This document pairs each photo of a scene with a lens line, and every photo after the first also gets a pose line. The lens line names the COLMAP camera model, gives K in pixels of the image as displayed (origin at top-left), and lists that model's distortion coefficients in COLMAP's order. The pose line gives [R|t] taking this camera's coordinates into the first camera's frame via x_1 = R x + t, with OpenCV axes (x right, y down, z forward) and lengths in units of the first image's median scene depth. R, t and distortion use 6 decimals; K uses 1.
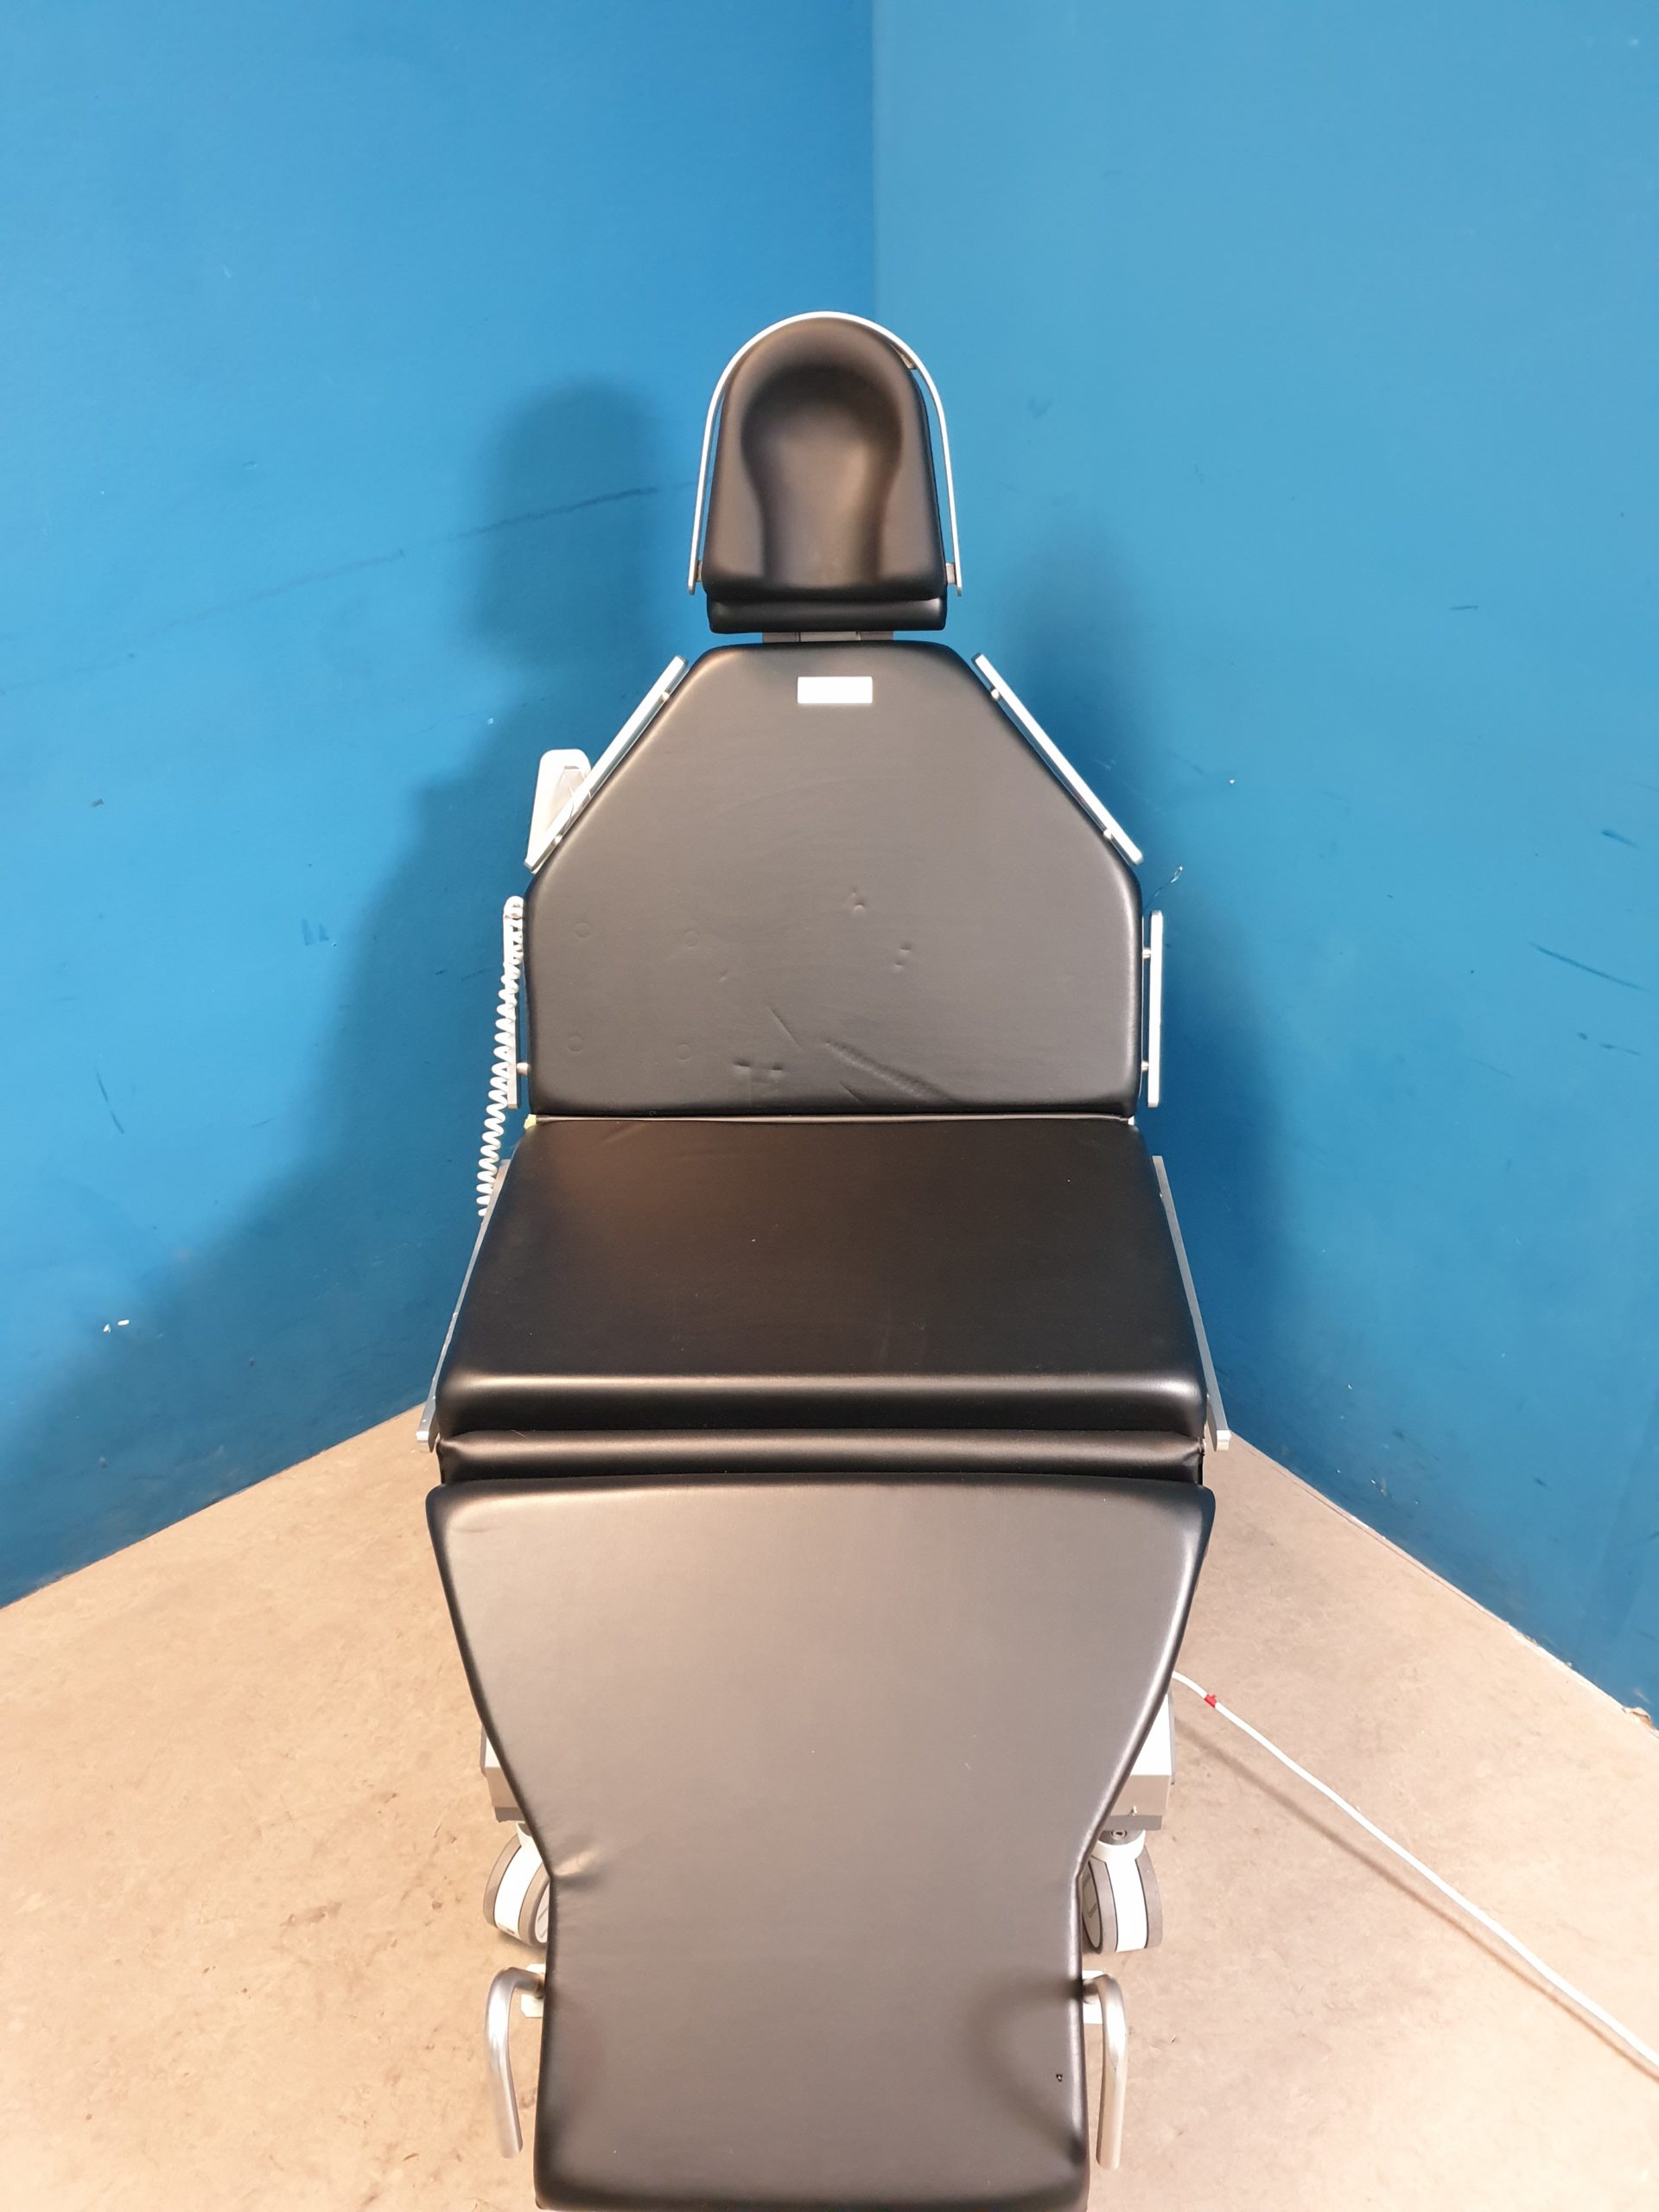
lens RADIAL K [[1723.5, 0, 819.6], [0, 1723.5, 1104.4], [0, 0, 1]] dist [-0.009826, 0.053500]
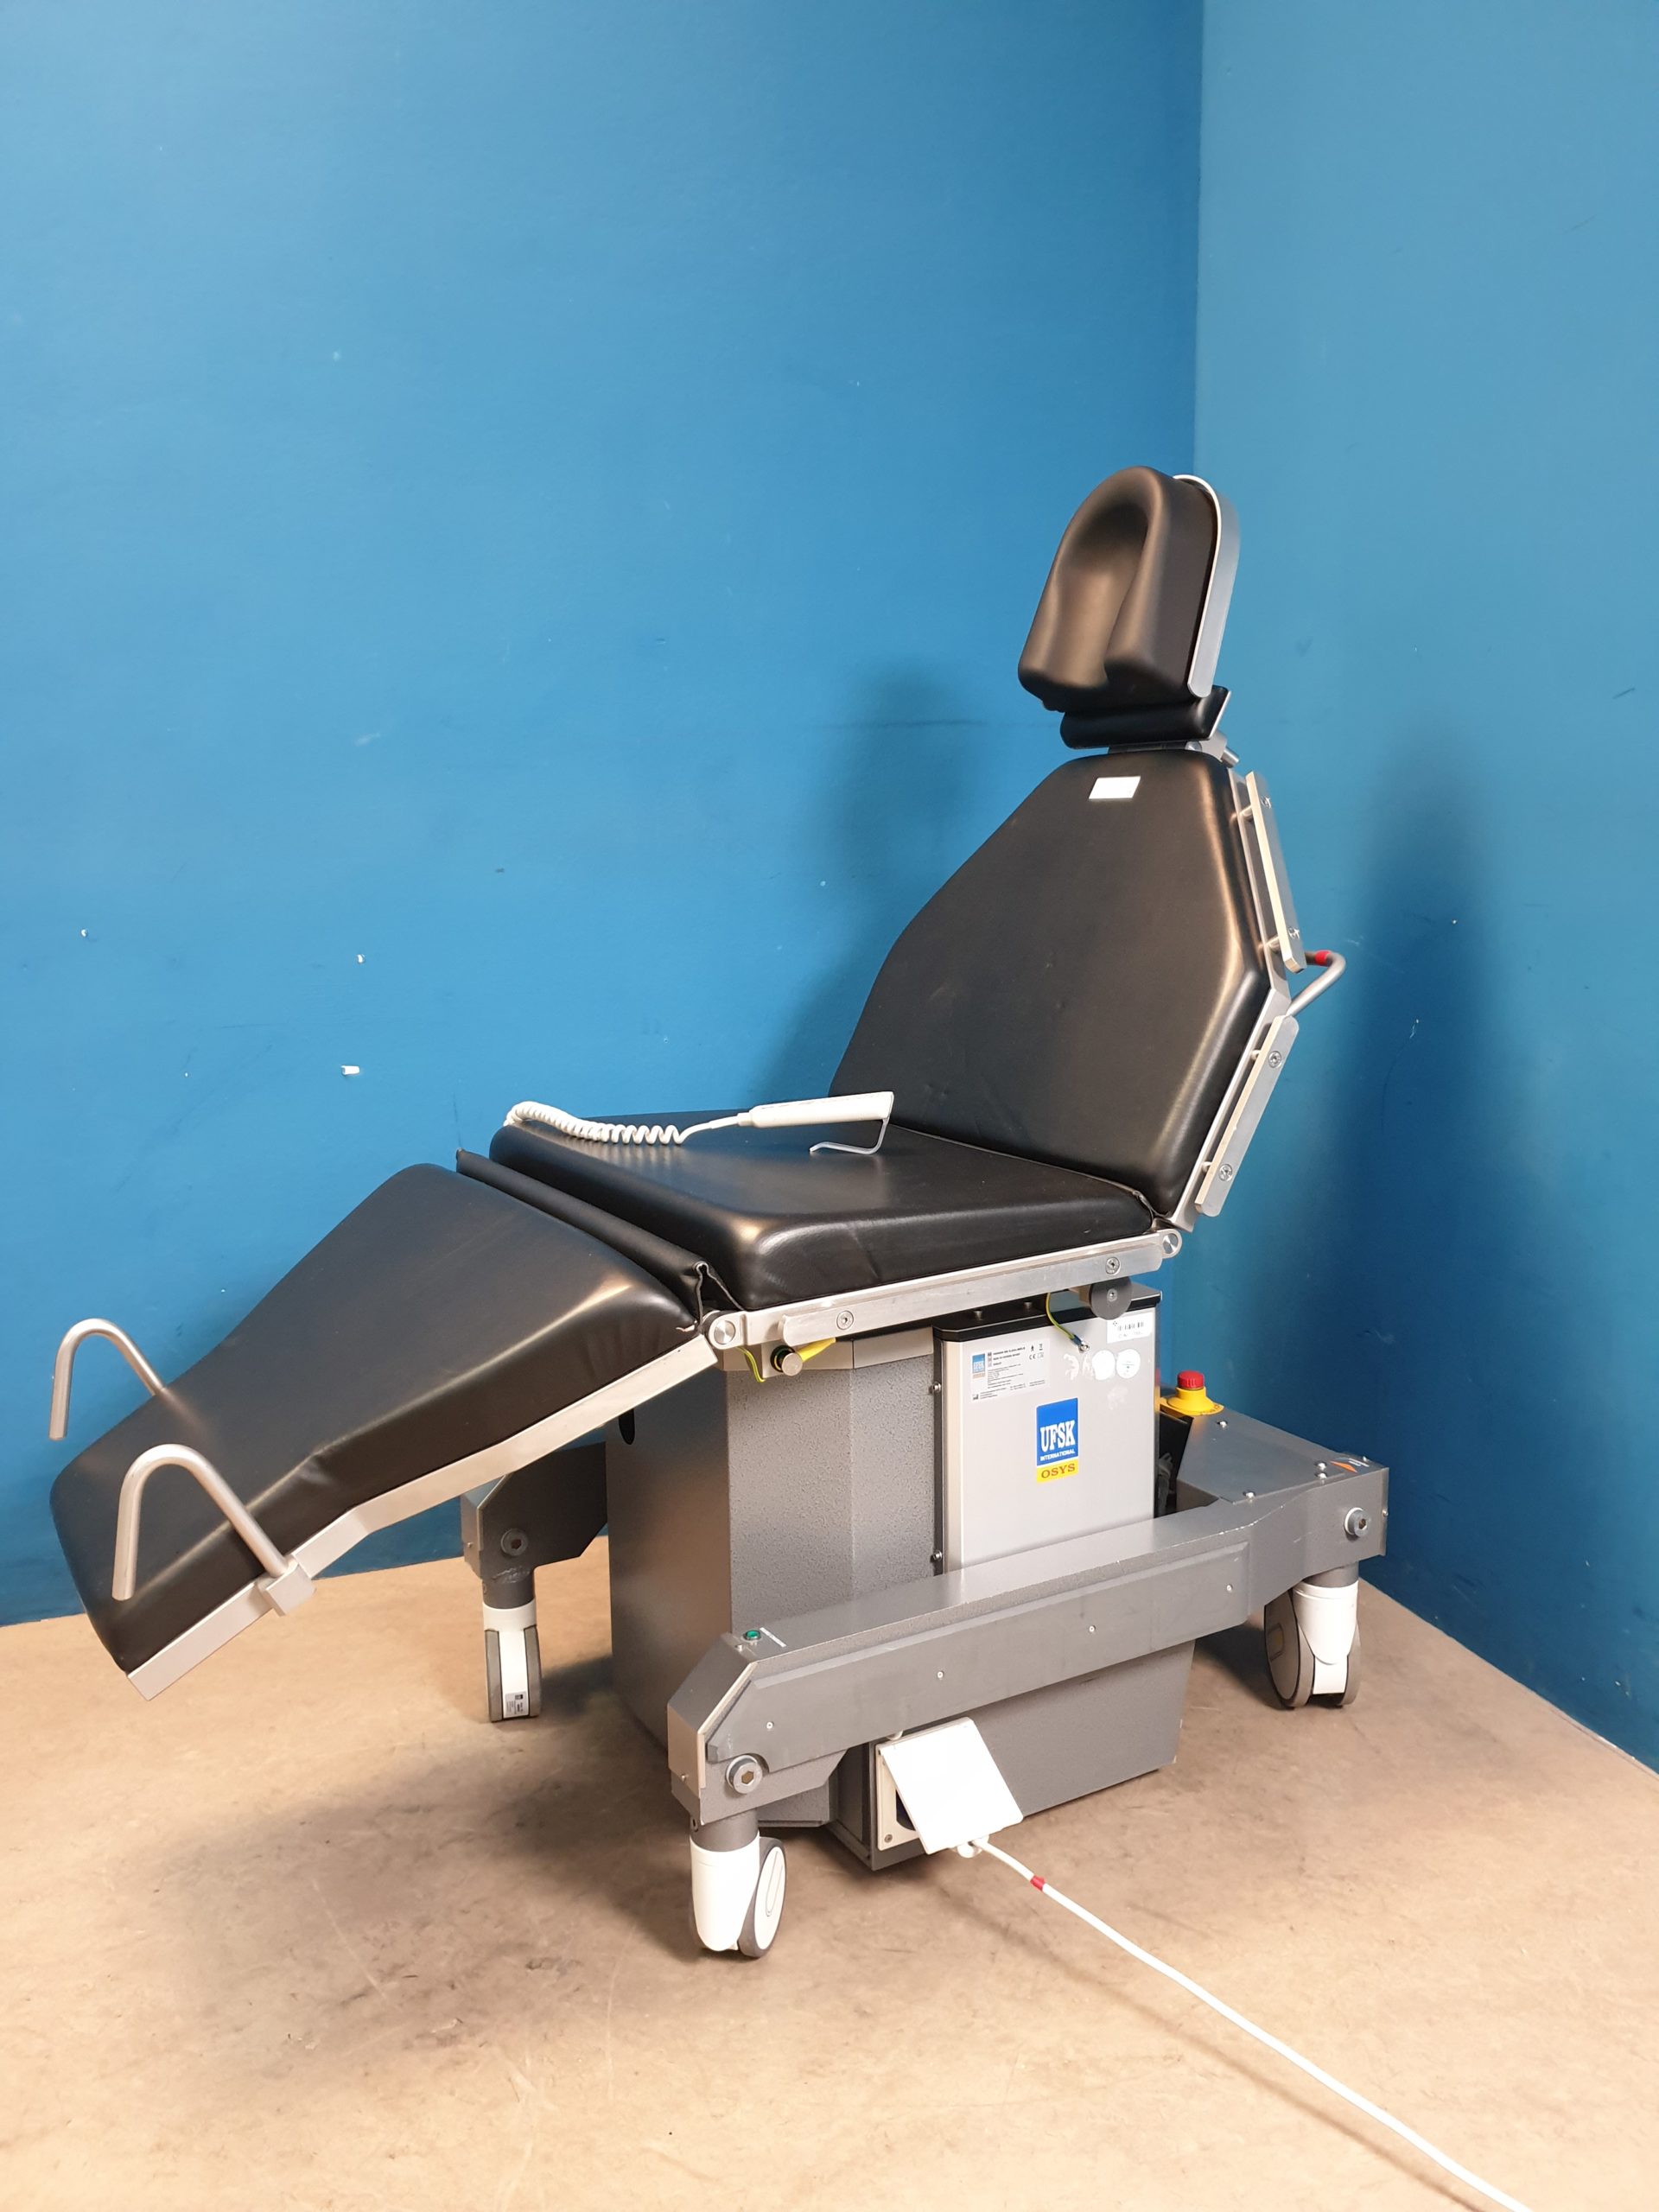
lens RADIAL K [[1710.3, 0, 853.7], [0, 1710.3, 1131.7], [0, 0, 1]] dist [-0.001757, 0.031669]
pose [[0.950956, 0.069907, -0.301324, 0.227828], [-0.179250, 0.918437, -0.352622, 0.400099], [0.252096, 0.389341, 0.885924, 0.010638]]
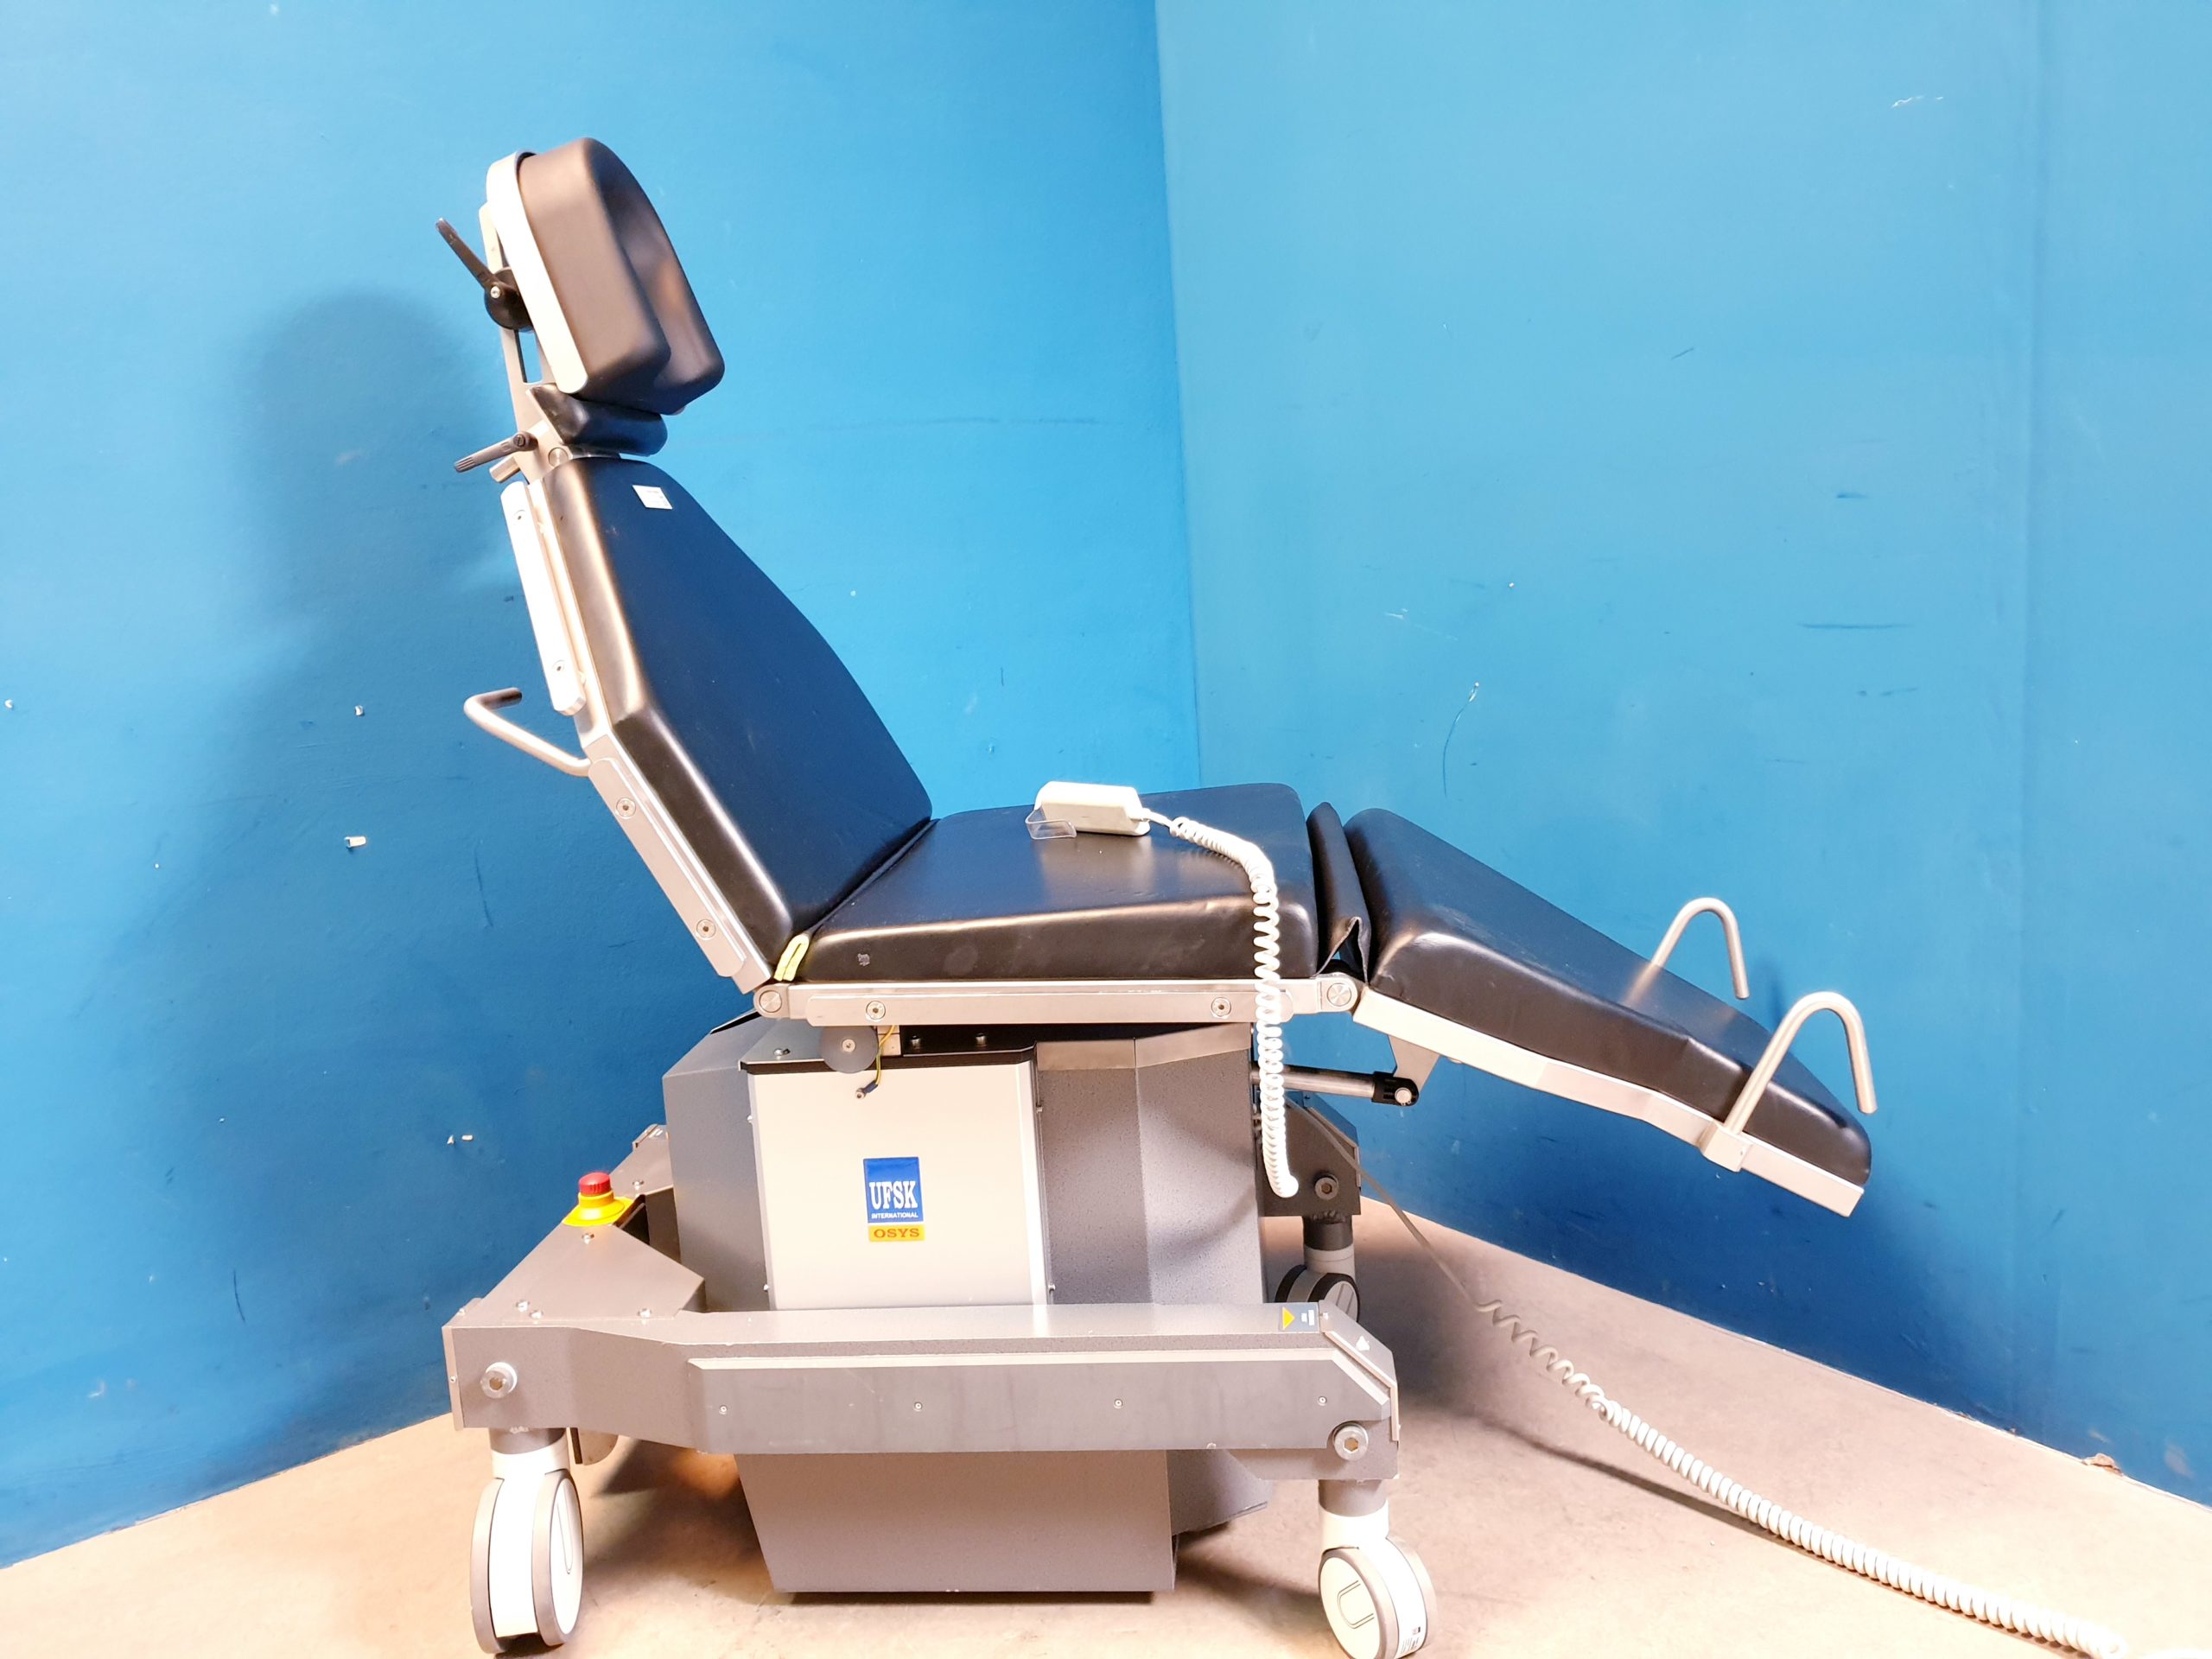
lens RADIAL K [[1714.9, 0, 1094.1], [0, 1714.9, 820.1], [0, 0, 1]] dist [-0.011176, 0.046857]
pose [[0.998975, -0.039557, -0.022024, -0.013754], [0.027440, 0.915915, -0.400432, 0.414601], [0.036012, 0.399417, 0.916062, 0.034522]]
